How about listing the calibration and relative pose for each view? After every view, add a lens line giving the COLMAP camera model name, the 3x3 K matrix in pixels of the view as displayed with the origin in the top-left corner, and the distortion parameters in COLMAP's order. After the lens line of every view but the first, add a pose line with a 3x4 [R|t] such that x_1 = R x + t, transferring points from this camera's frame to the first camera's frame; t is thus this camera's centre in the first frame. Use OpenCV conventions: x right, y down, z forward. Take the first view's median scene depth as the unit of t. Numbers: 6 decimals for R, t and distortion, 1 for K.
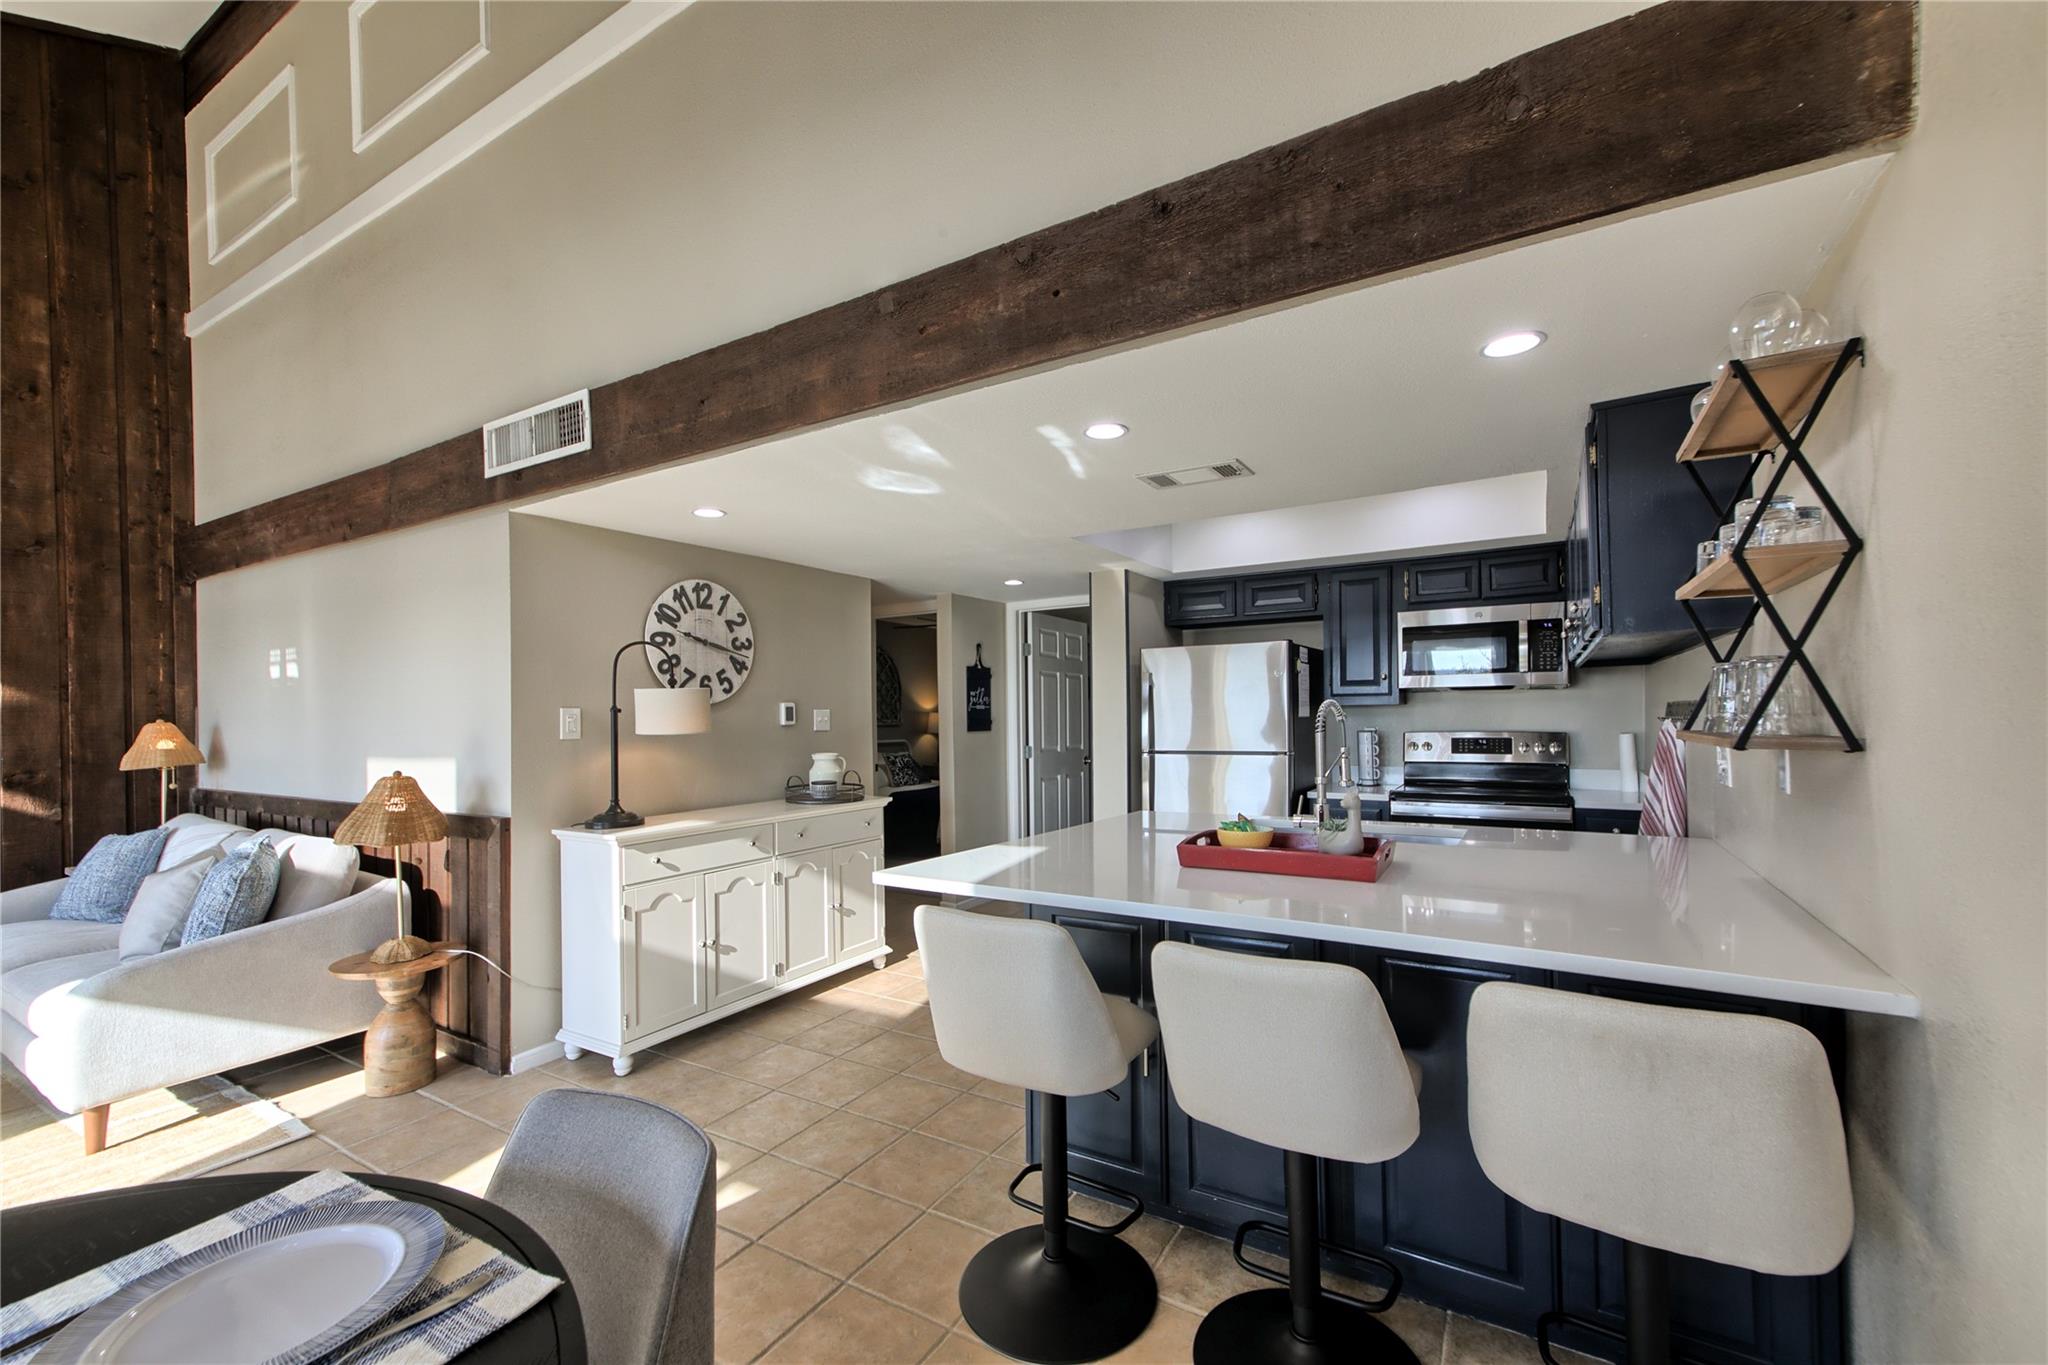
lens RADIAL K [[834.2, 0, 1018.2], [0, 834.2, 719.9], [0, 0, 1]] dist [0.007864, -0.000857]
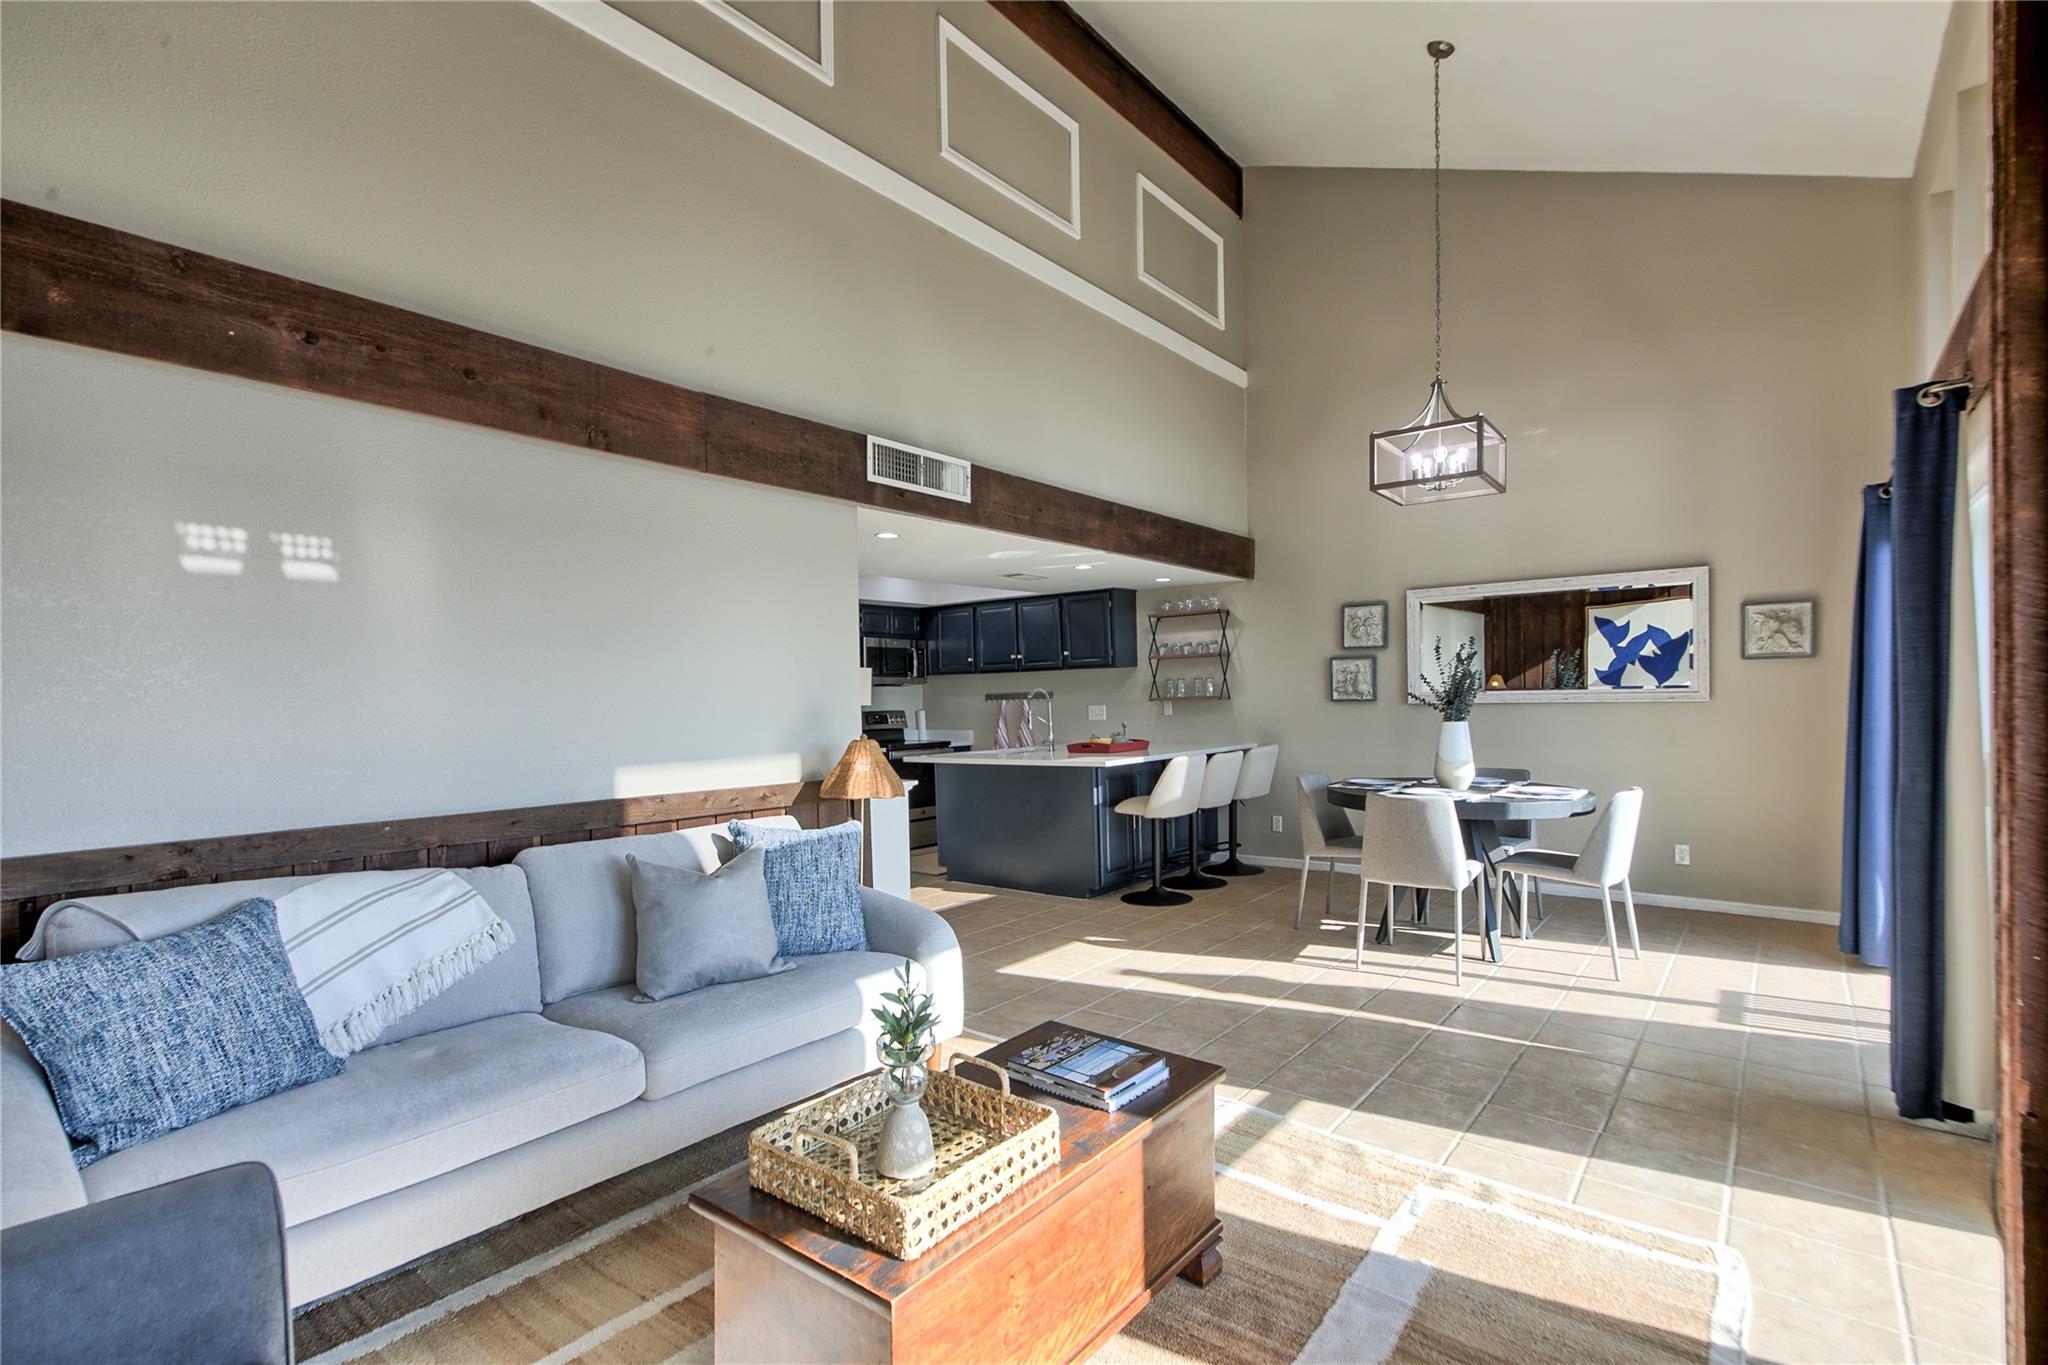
lens RADIAL K [[964.5, 0, 1025.6], [0, 964.5, 715.3], [0, 0, 1]] dist [0.024783, 0.000425]
pose [[0.133486, -0.006589, 0.991029, -1.461840], [0.023482, 0.999718, 0.003484, 0.026270], [-0.990772, 0.022807, 0.133603, 0.465894]]
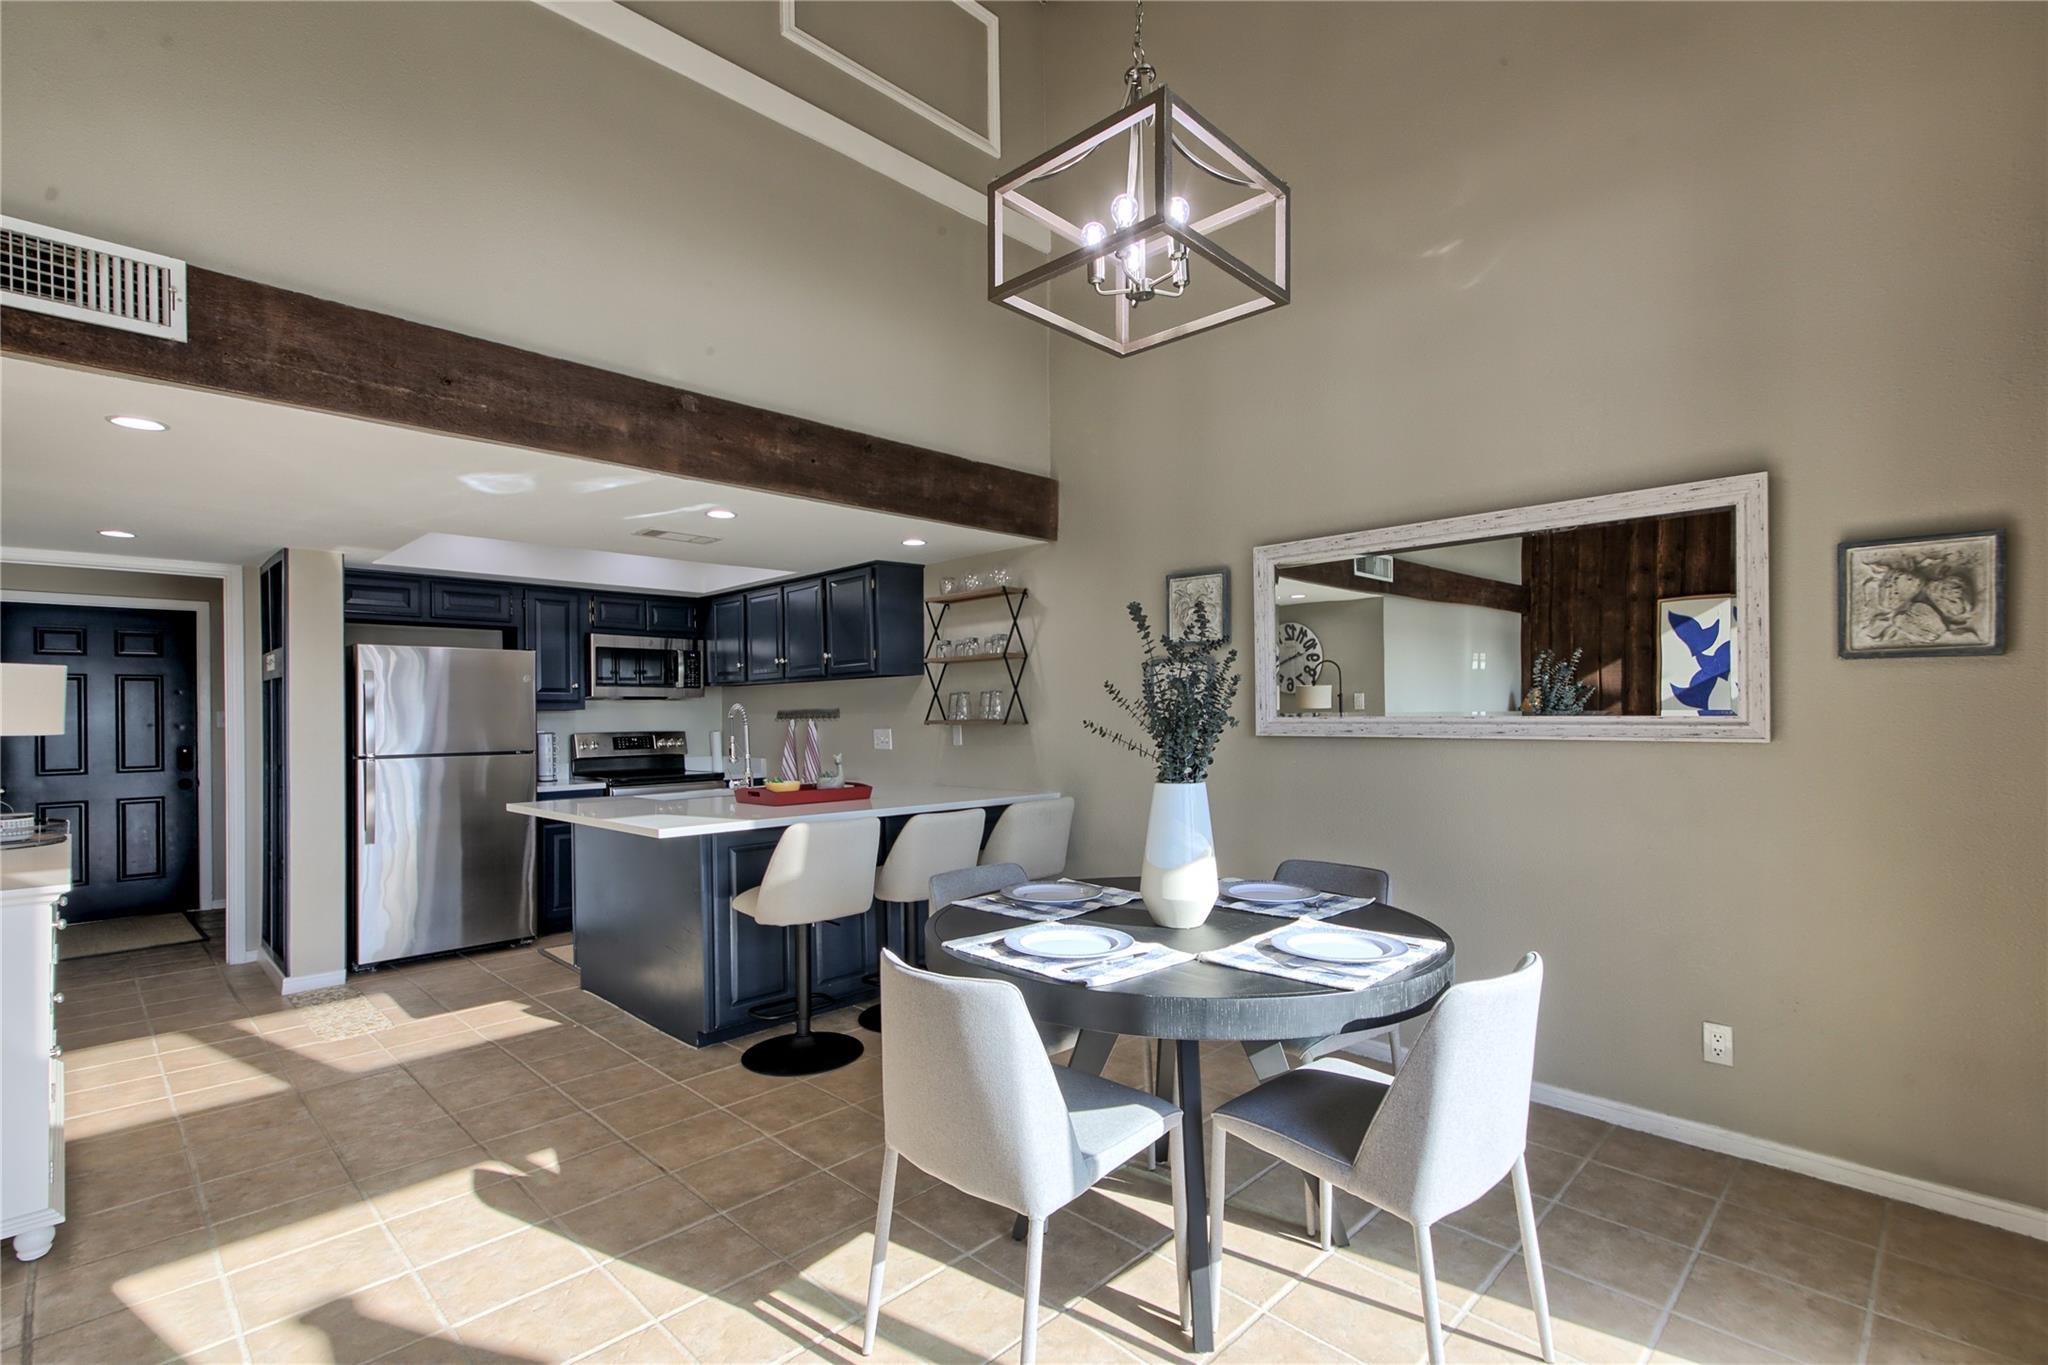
lens RADIAL K [[936.5, 0, 1028.7], [0, 936.5, 711.6], [0, 0, 1]] dist [0.009930, -0.000572]
pose [[0.252025, 0.014987, 0.967605, -0.764085], [0.010651, 0.999777, -0.018259, 0.018104], [-0.967662, 0.014908, 0.251809, 0.046360]]
